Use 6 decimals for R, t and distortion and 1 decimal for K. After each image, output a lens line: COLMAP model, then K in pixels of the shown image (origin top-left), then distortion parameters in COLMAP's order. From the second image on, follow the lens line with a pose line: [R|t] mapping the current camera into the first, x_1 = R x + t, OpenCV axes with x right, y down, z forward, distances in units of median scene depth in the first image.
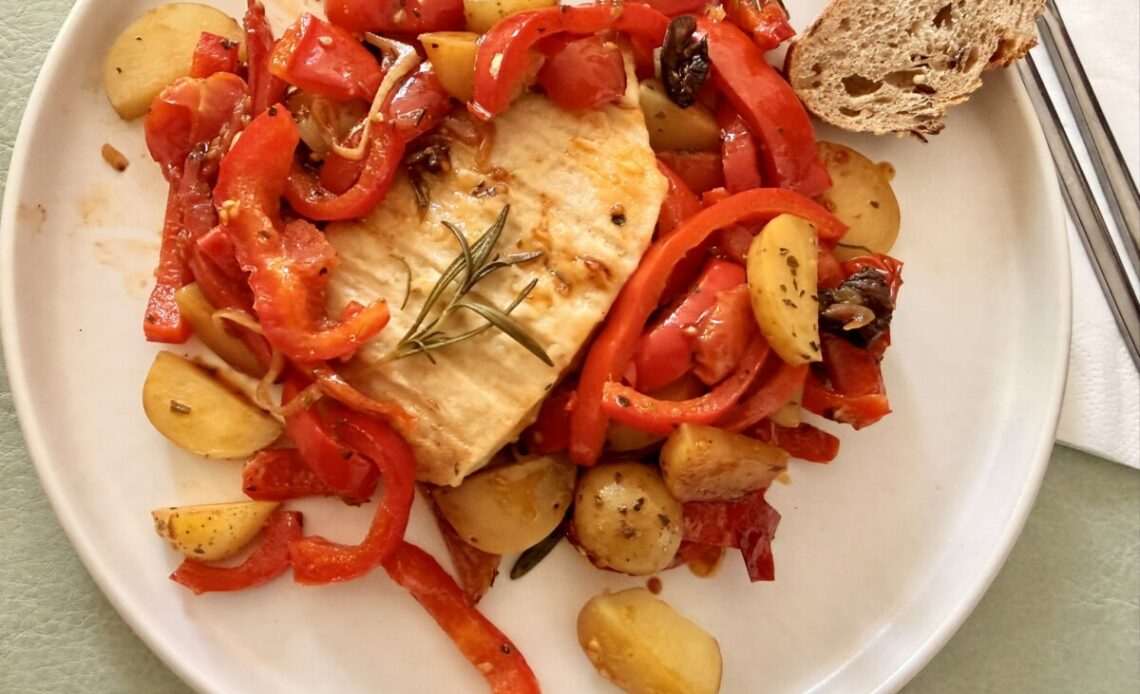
lens RADIAL K [[824.8, 0, 508.9], [0, 824.8, 364.4], [0, 0, 1]] dist [0.005045, 0.004107]
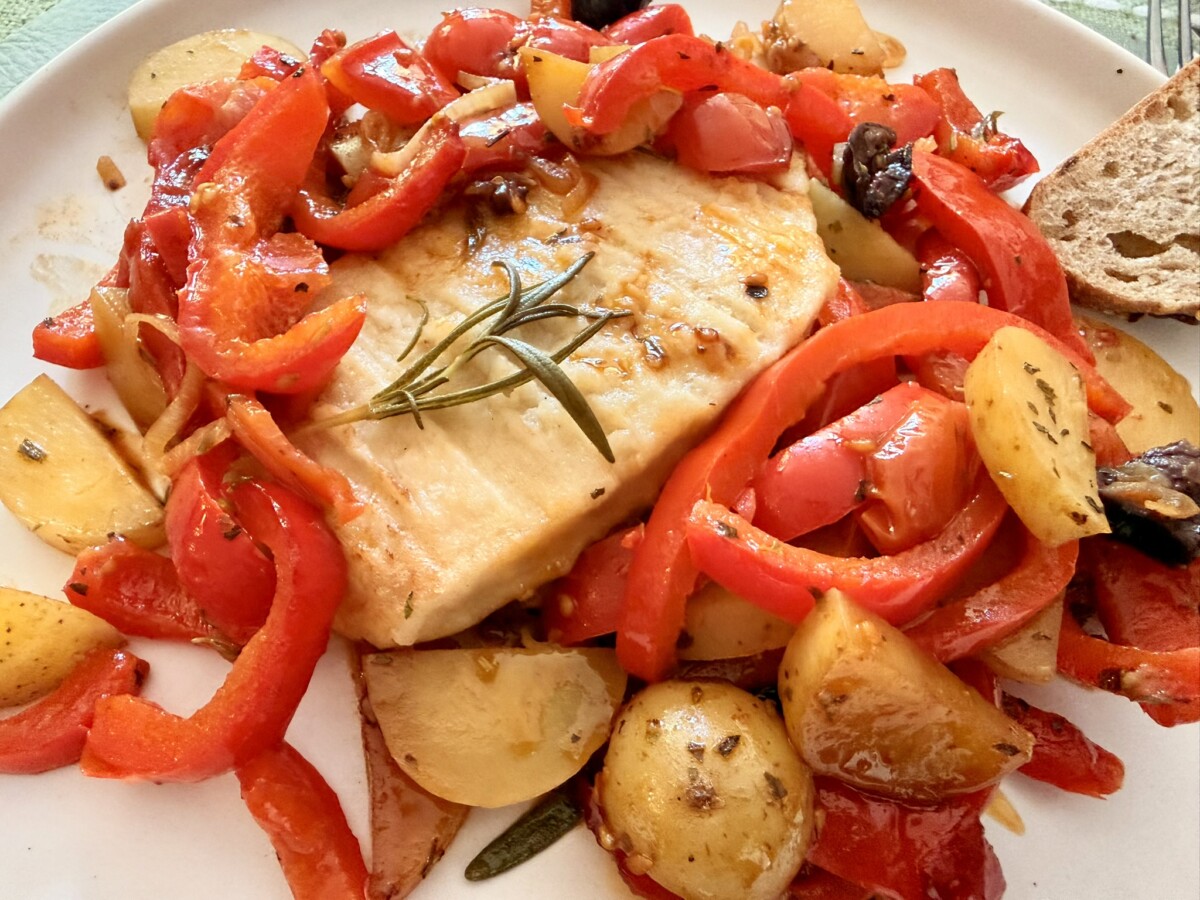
lens RADIAL K [[879.4, 0, 529.7], [0, 879.4, 467.1], [0, 0, 1]] dist [0.009180, -0.004486]
pose [[0.972692, 0.175470, -0.151924, 0.087128], [-0.220905, 0.900730, -0.374014, 0.239289], [0.071214, 0.397361, 0.914895, 0.407808]]
